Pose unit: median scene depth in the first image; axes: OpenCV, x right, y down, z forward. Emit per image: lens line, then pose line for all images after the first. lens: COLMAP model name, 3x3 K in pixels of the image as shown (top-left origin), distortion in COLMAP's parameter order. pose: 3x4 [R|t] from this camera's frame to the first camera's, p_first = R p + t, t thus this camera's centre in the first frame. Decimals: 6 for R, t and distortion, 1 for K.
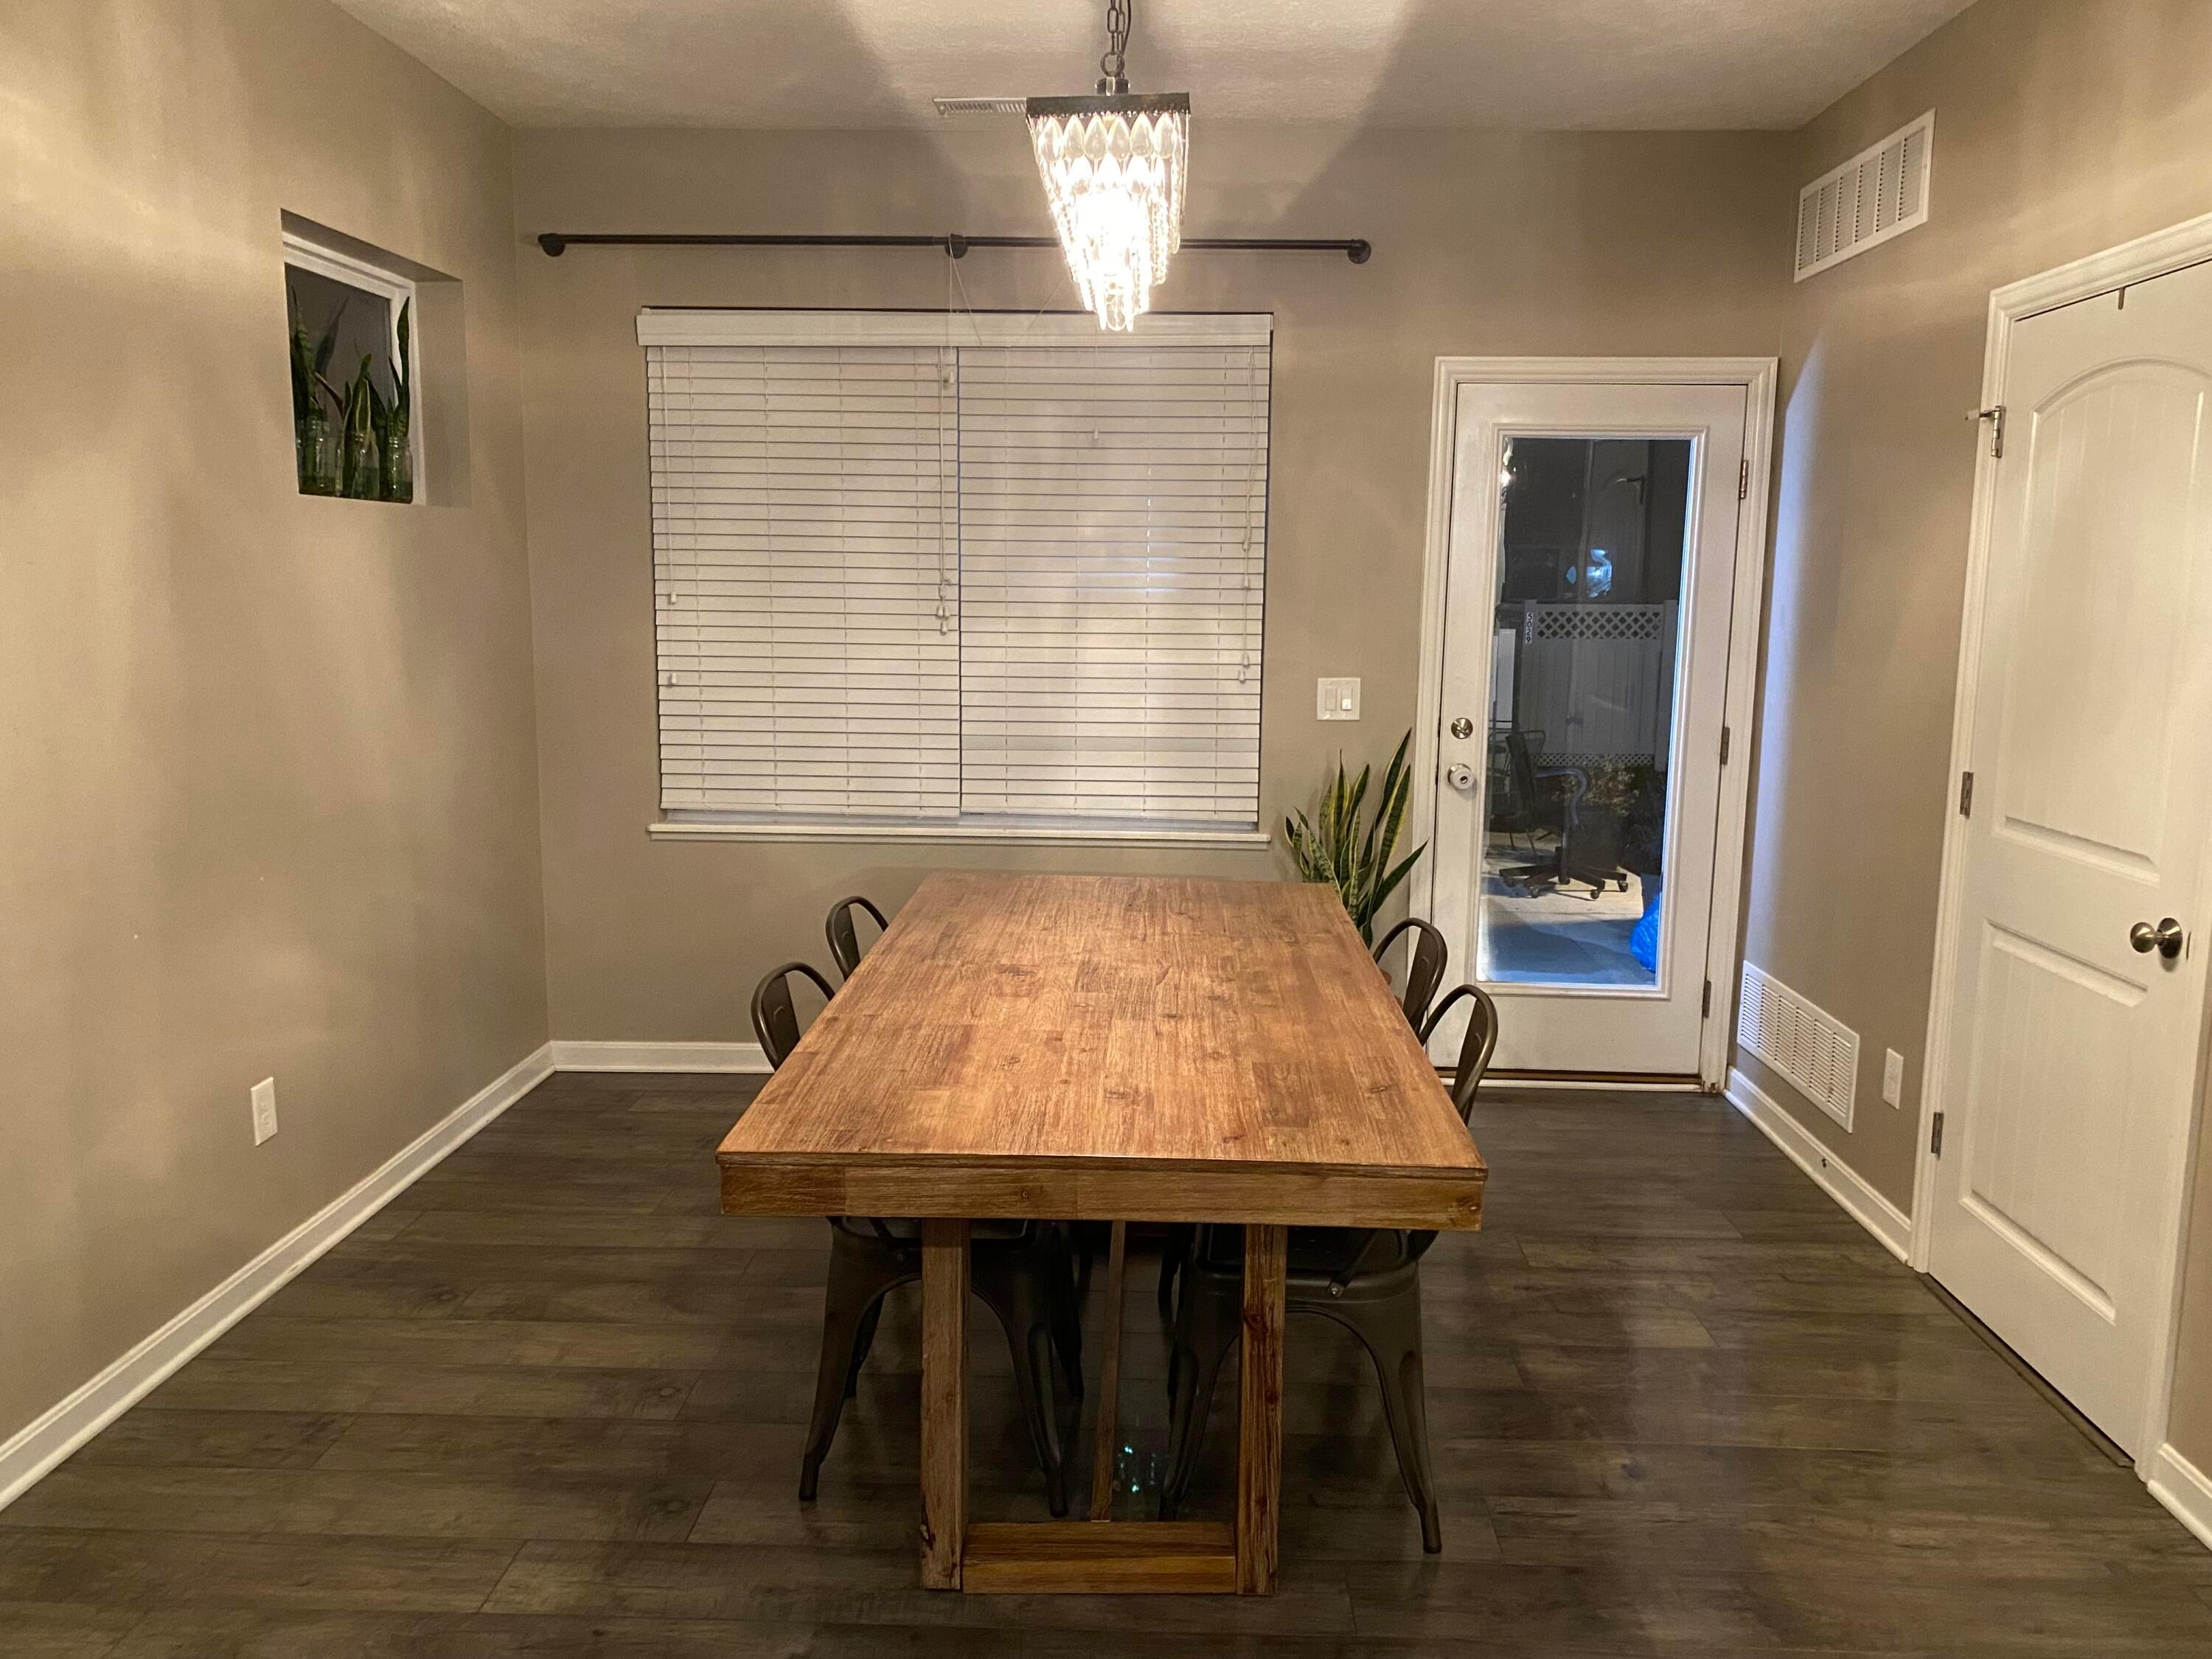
lens RADIAL K [[1667.4, 0, 1119.4], [0, 1667.4, 844.7], [0, 0, 1]] dist [0.059905, -0.077228]
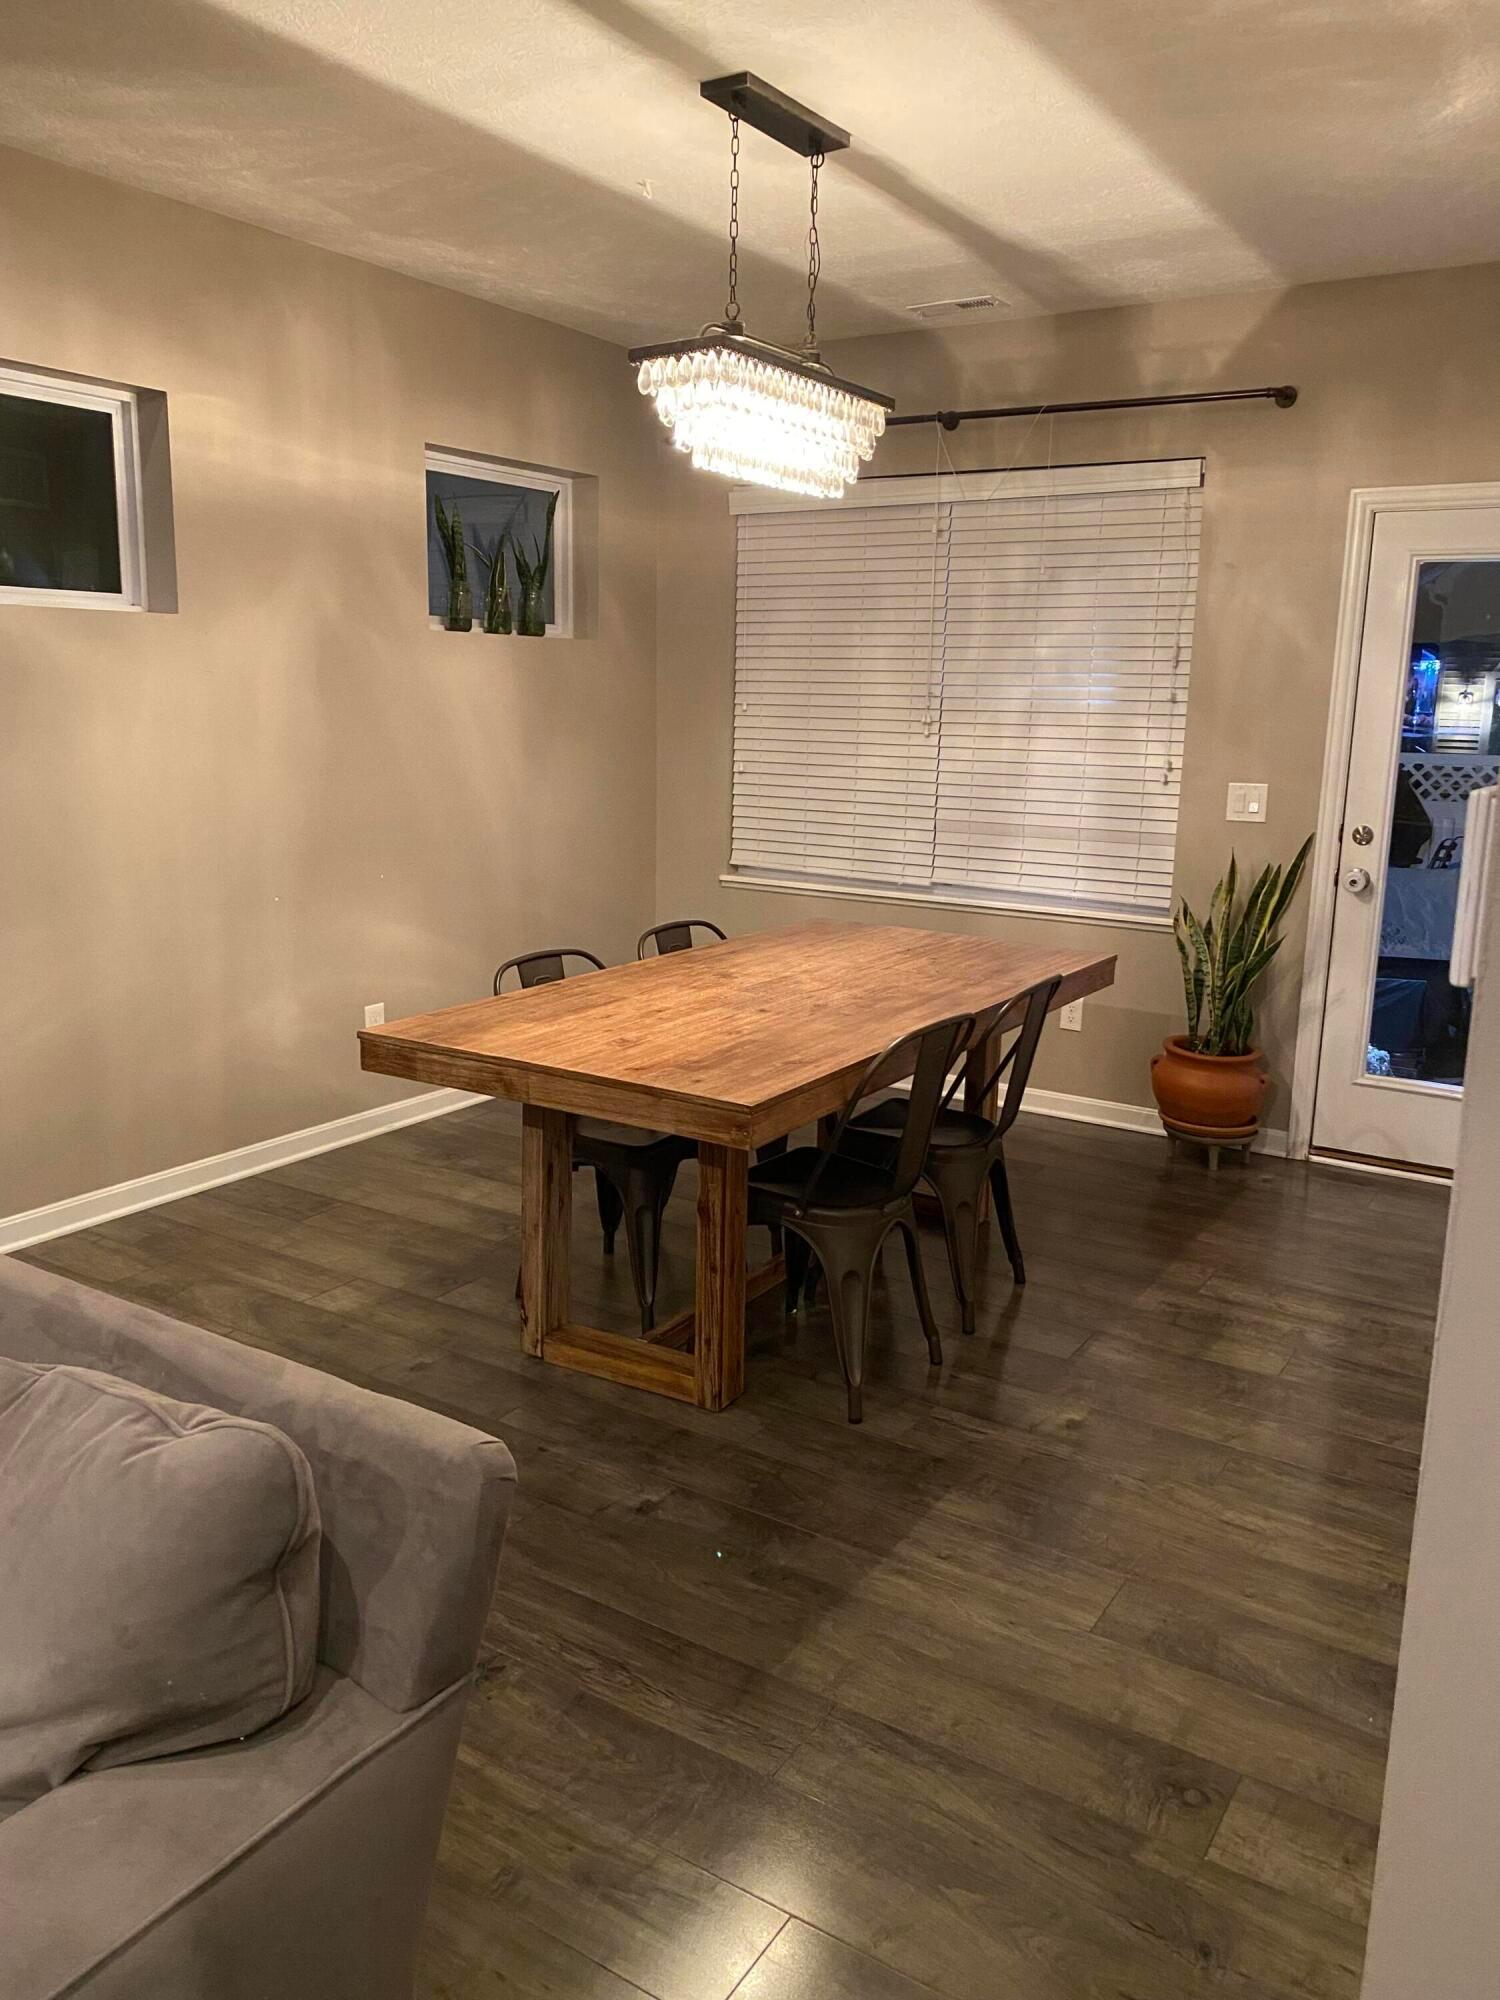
lens RADIAL K [[1507.6, 0, 745.8], [0, 1507.6, 996.5], [0, 0, 1]] dist [0.059905, -0.077228]
pose [[0.859785, 0.108578, -0.498980, 0.567251], [-0.090861, 0.994070, 0.059749, 0.017576], [0.502508, -0.006033, 0.864552, -0.065624]]
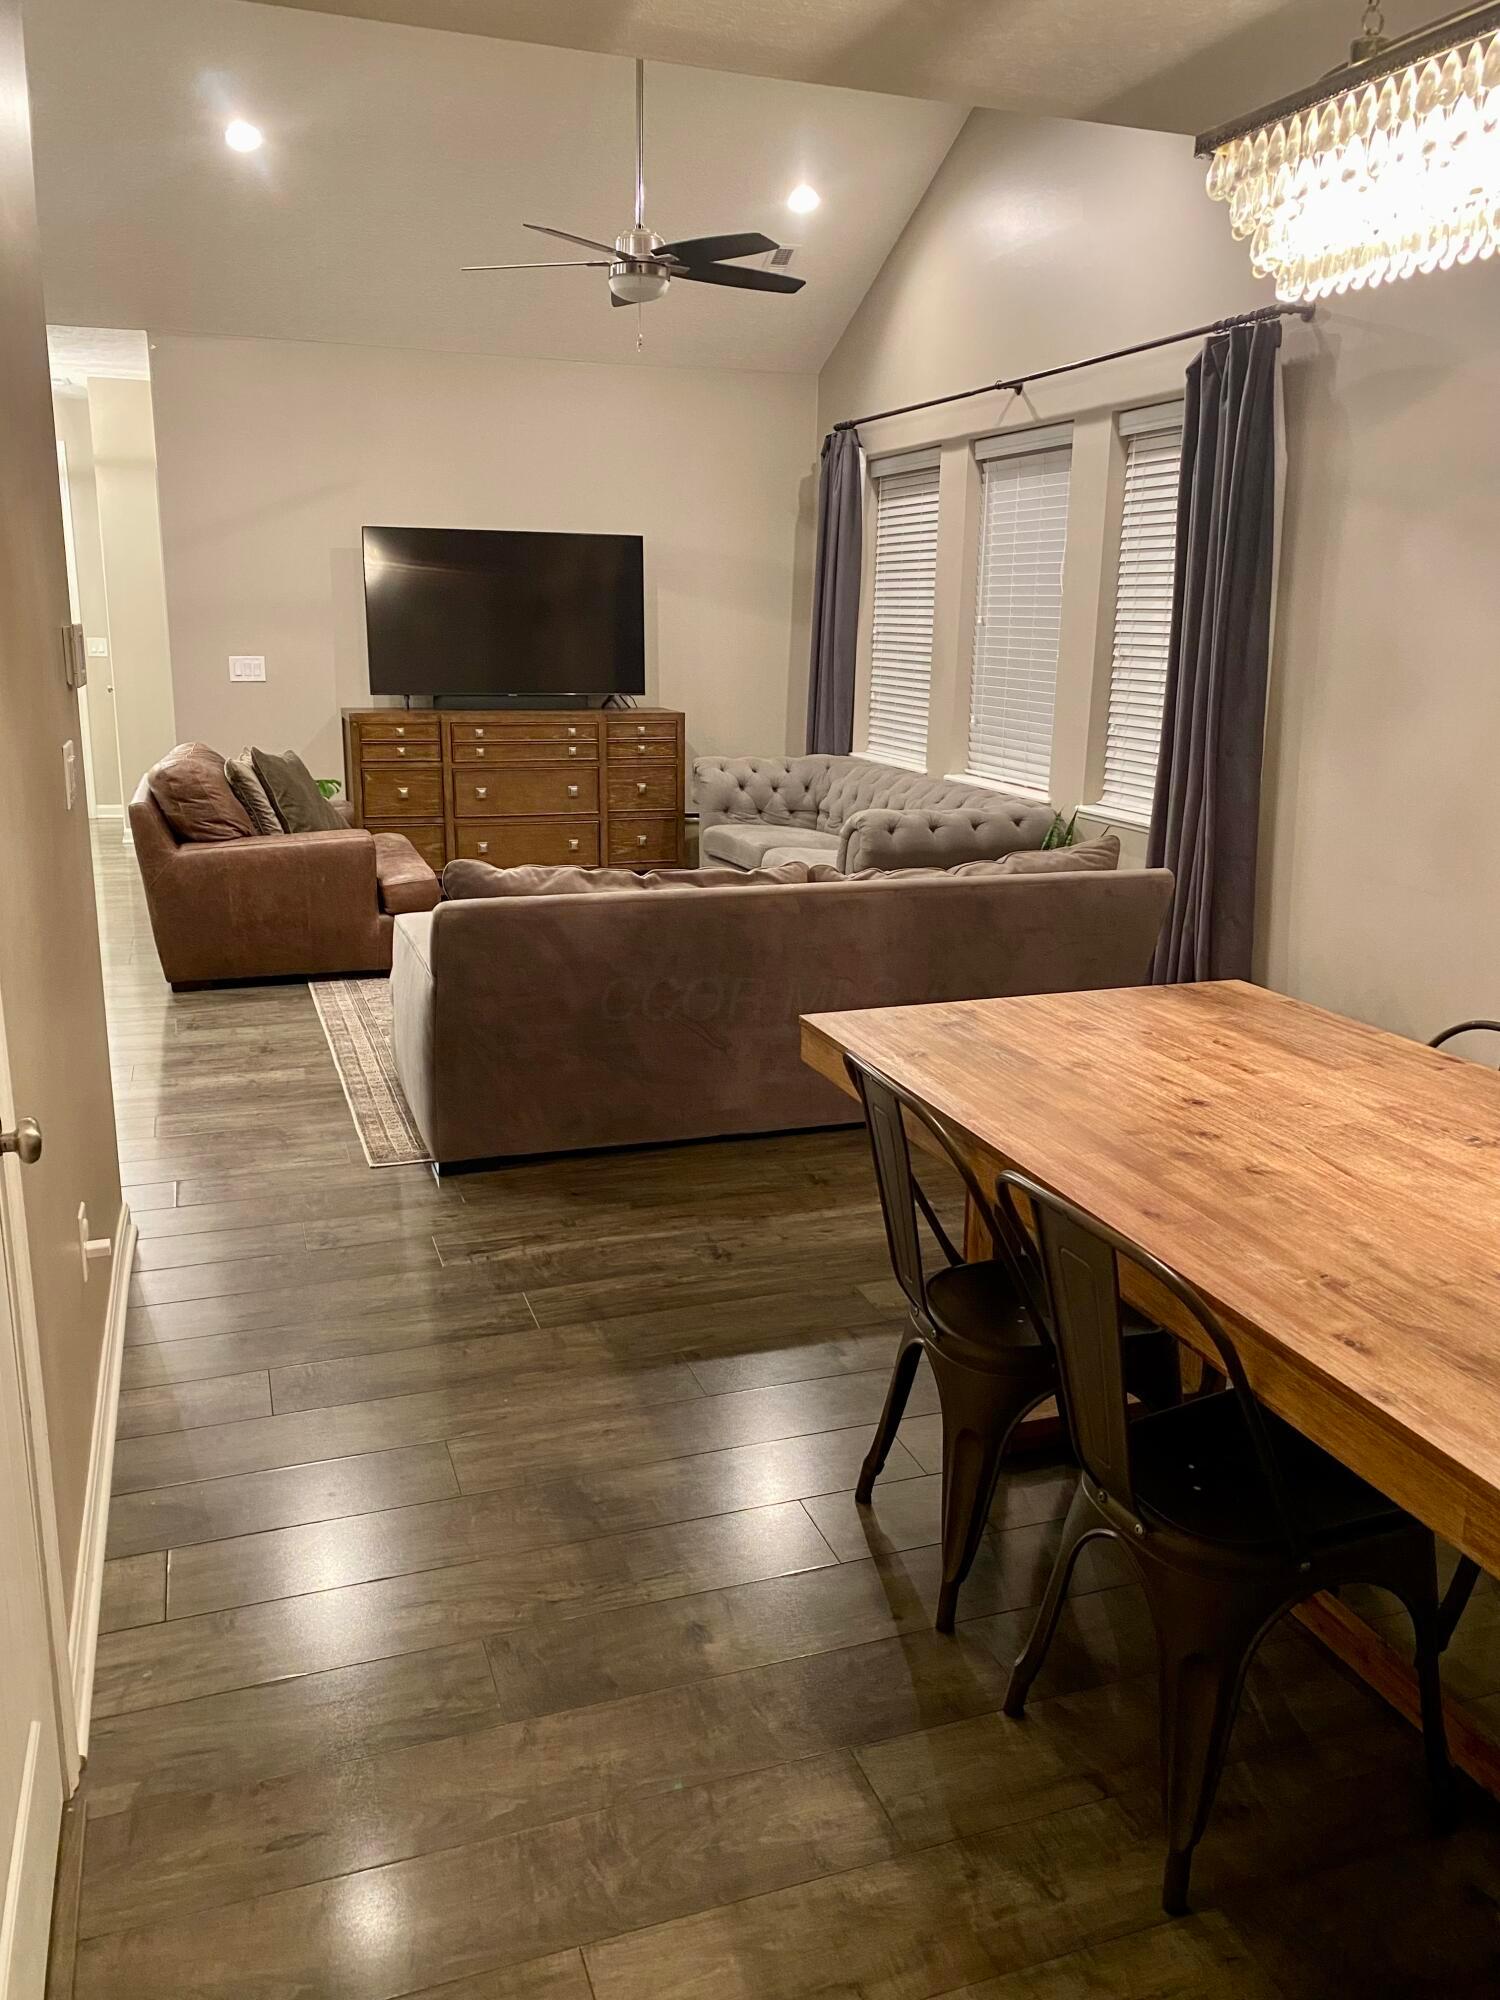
lens RADIAL K [[1507.6, 0, 757.2], [0, 1507.6, 985.2], [0, 0, 1]] dist [0.059905, -0.077228]
pose [[-0.927646, 0.069344, -0.366966, 0.503423], [-0.082651, 0.920124, 0.382805, -0.231628], [0.364200, 0.385438, -0.847818, 1.431669]]
